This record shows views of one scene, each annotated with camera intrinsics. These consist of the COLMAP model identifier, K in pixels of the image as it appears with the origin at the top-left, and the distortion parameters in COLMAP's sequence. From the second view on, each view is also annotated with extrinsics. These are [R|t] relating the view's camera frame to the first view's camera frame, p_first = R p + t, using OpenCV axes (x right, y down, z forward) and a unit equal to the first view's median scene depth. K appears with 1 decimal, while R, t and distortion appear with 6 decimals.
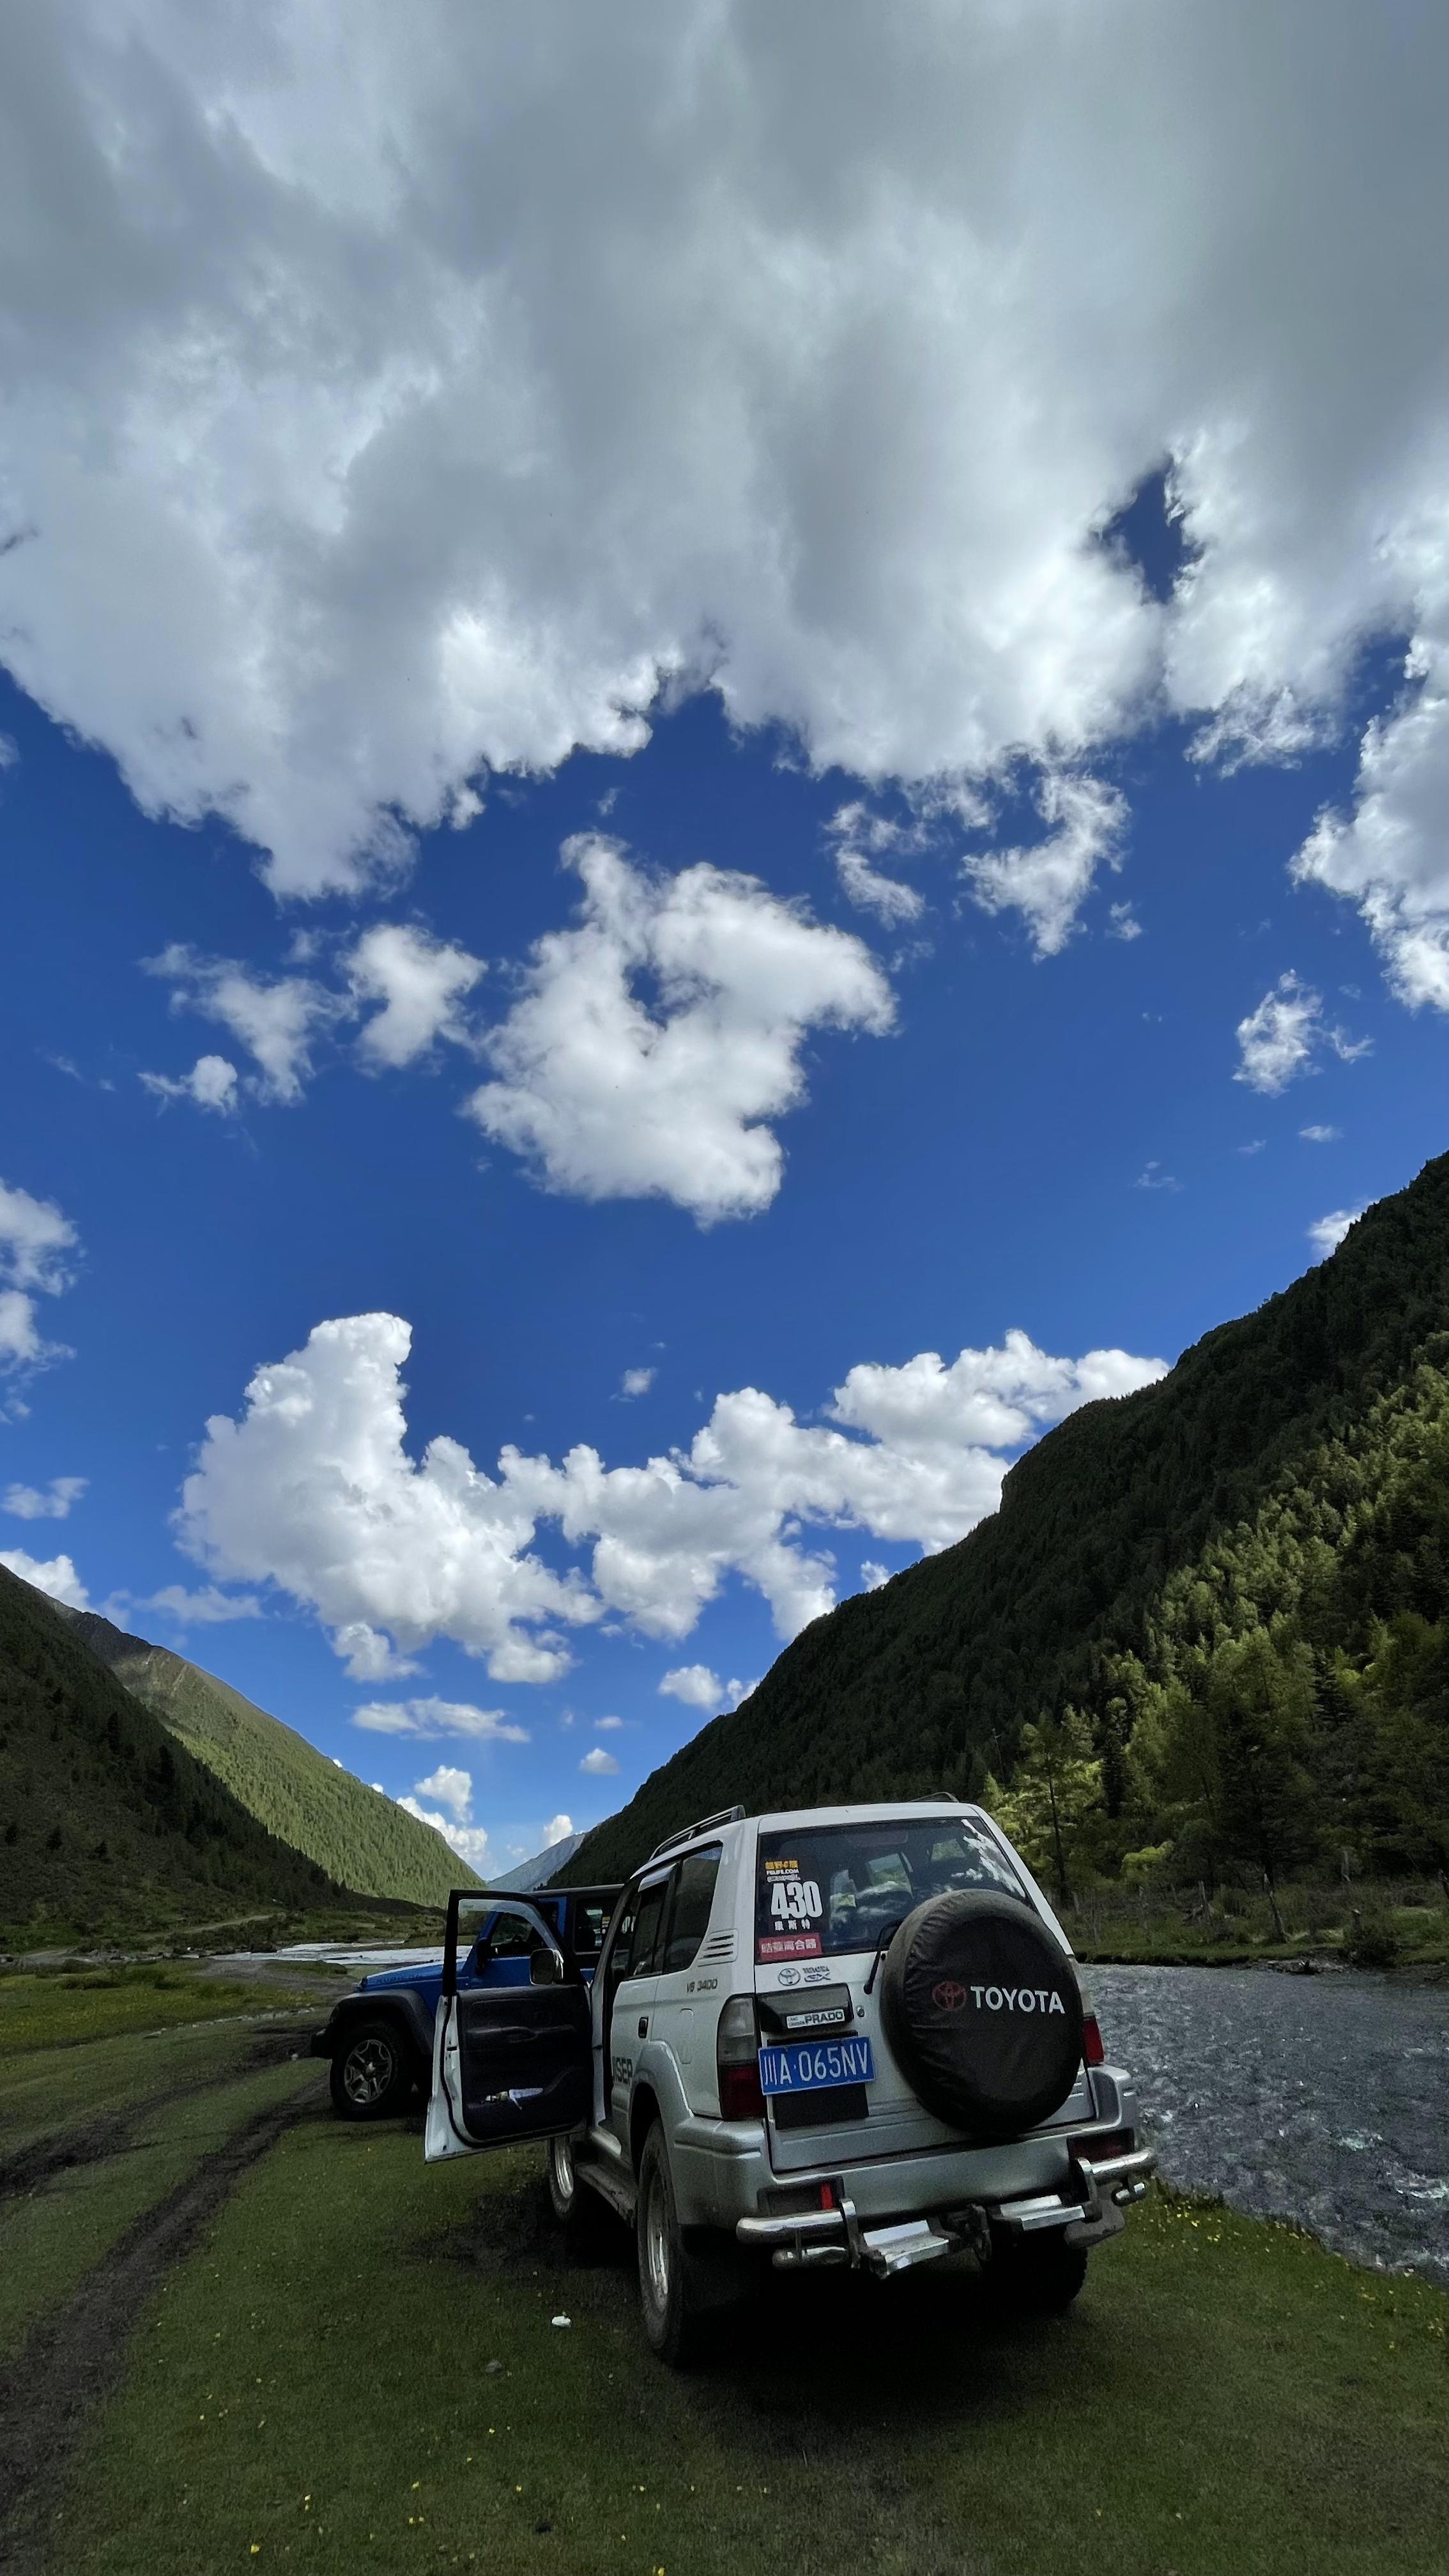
lens RADIAL K [[1166.2, 0, 647.9], [0, 1166.2, 1218.1], [0, 0, 1]] dist [-0.014310, 0.000081]
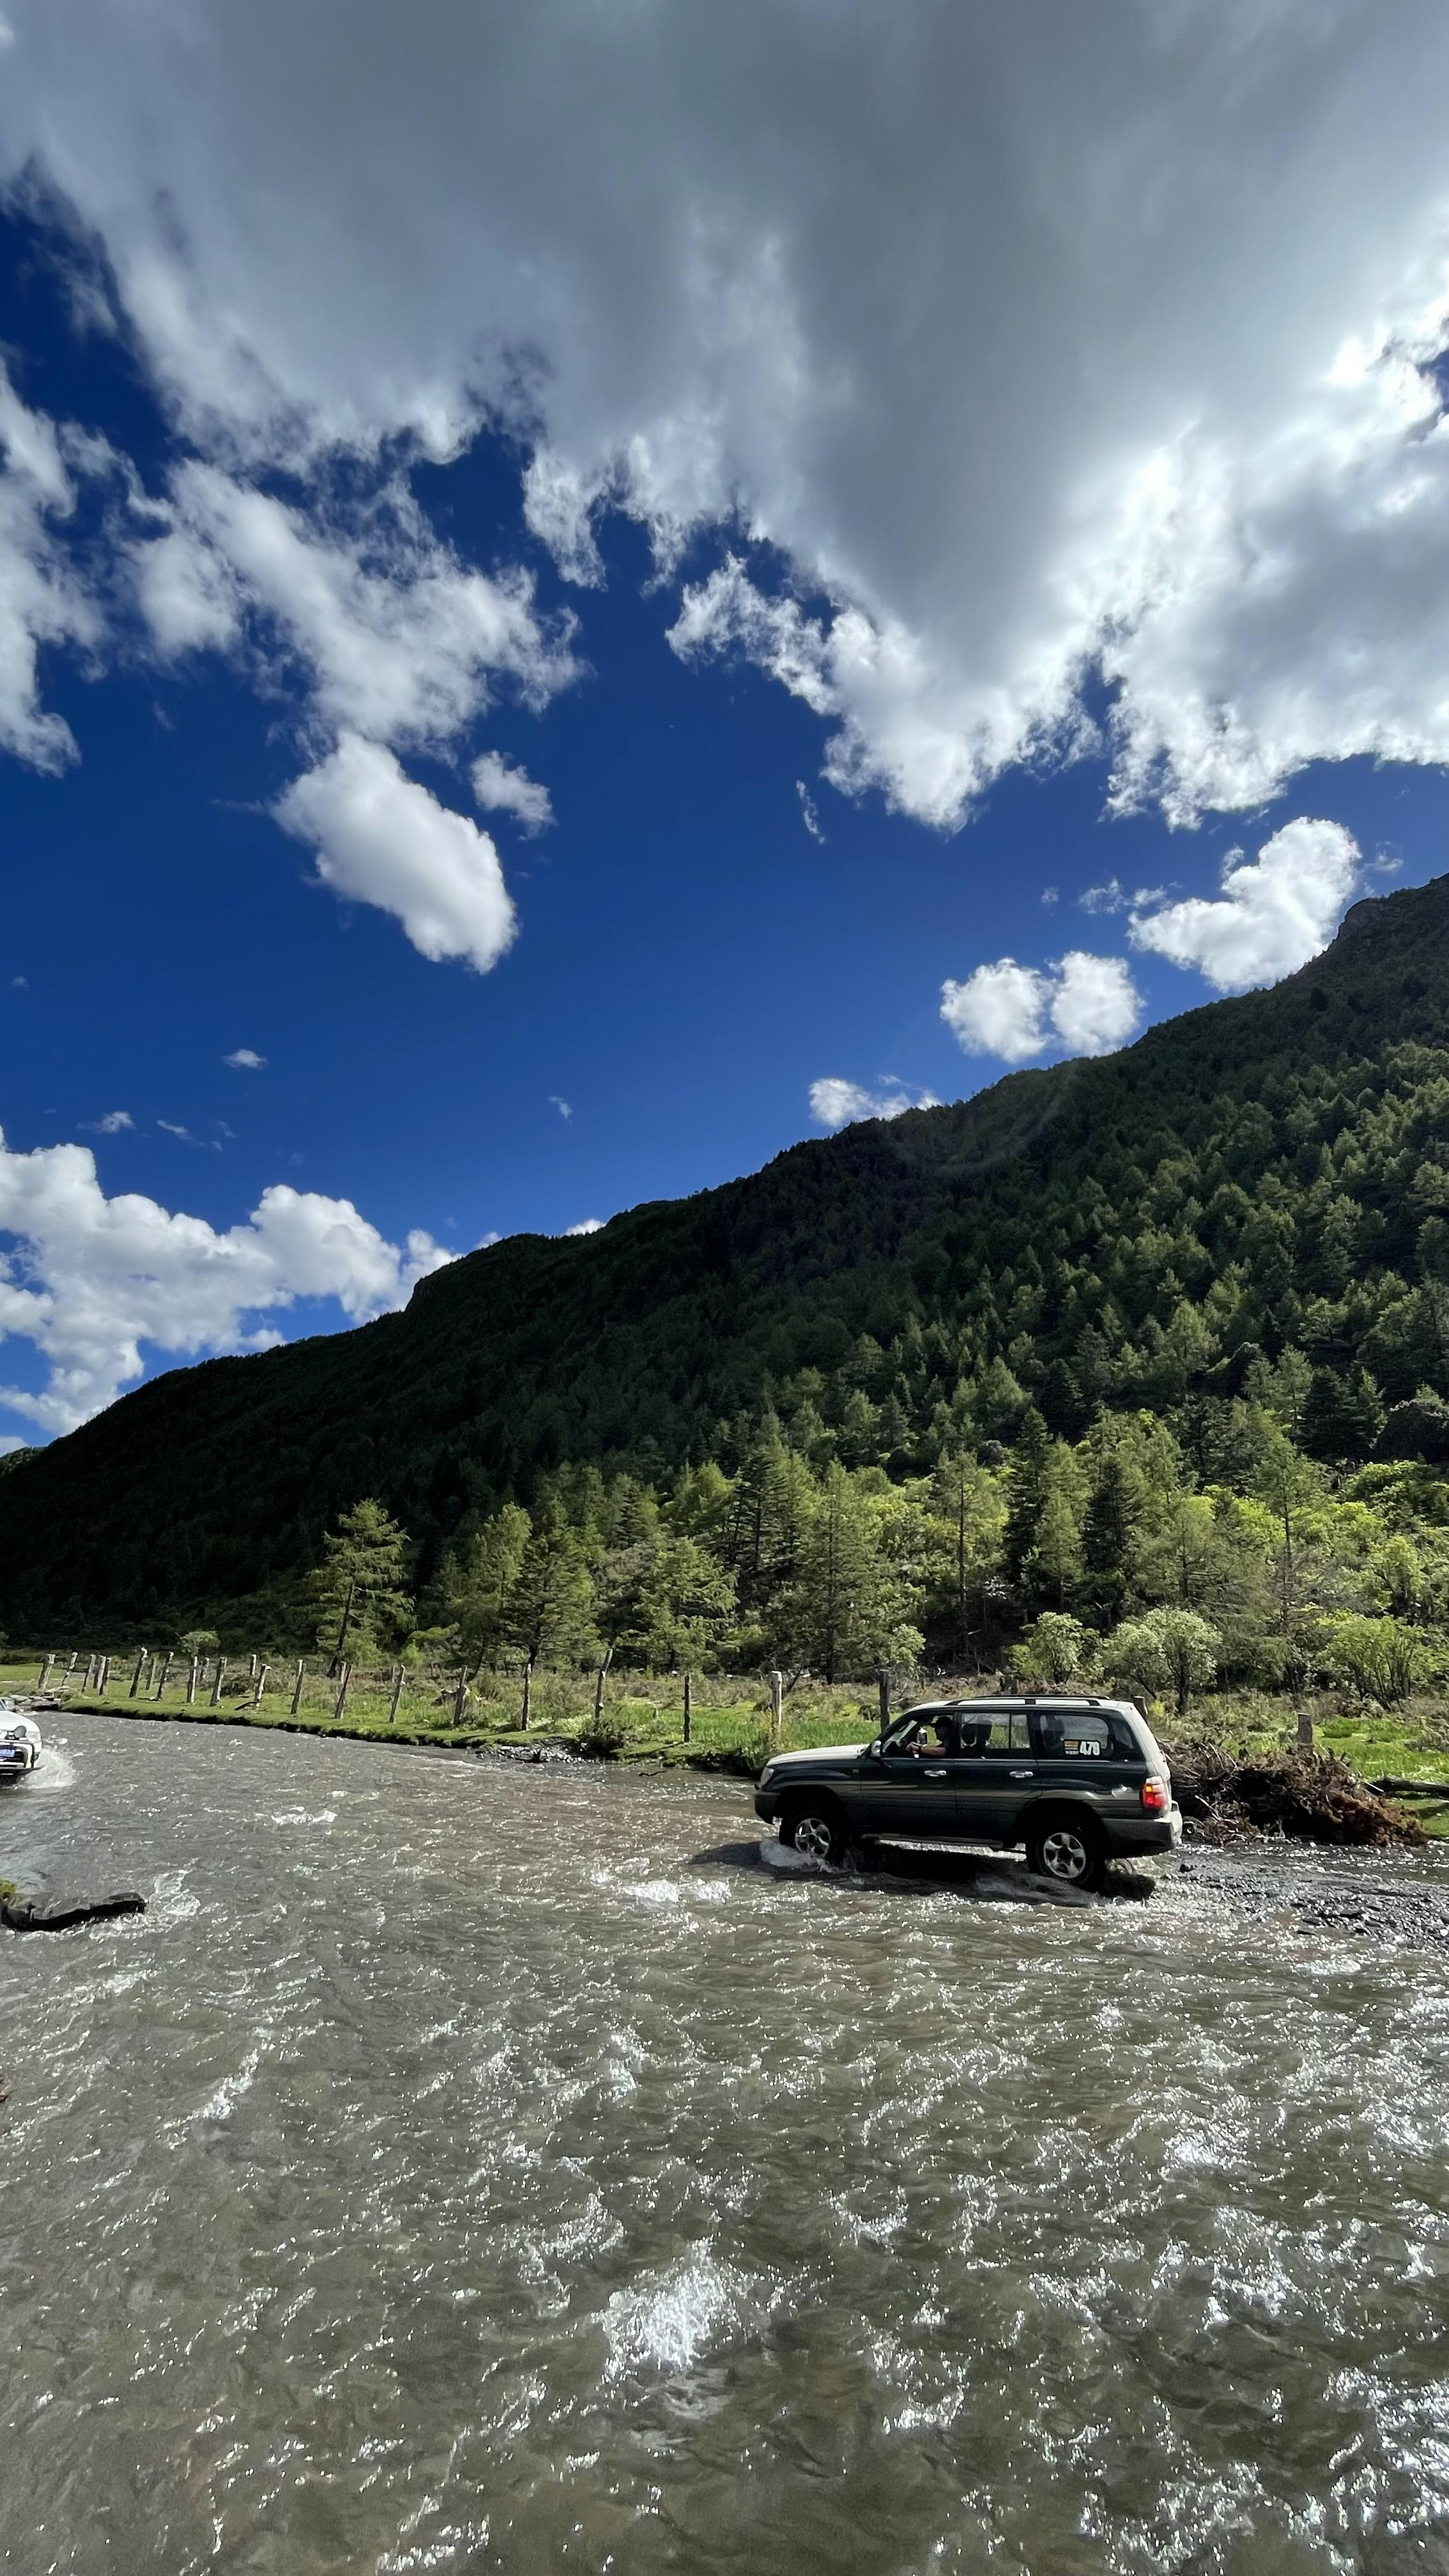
lens RADIAL K [[1038.4, 0, 726.8], [0, 1038.4, 1286.6], [0, 0, 1]] dist [-0.010629, 0.000378]
pose [[0.815455, 0.254471, 0.519882, 0.062017], [-0.346202, 0.934233, 0.085744, 0.062717], [-0.463872, -0.249905, 0.849924, 0.119173]]
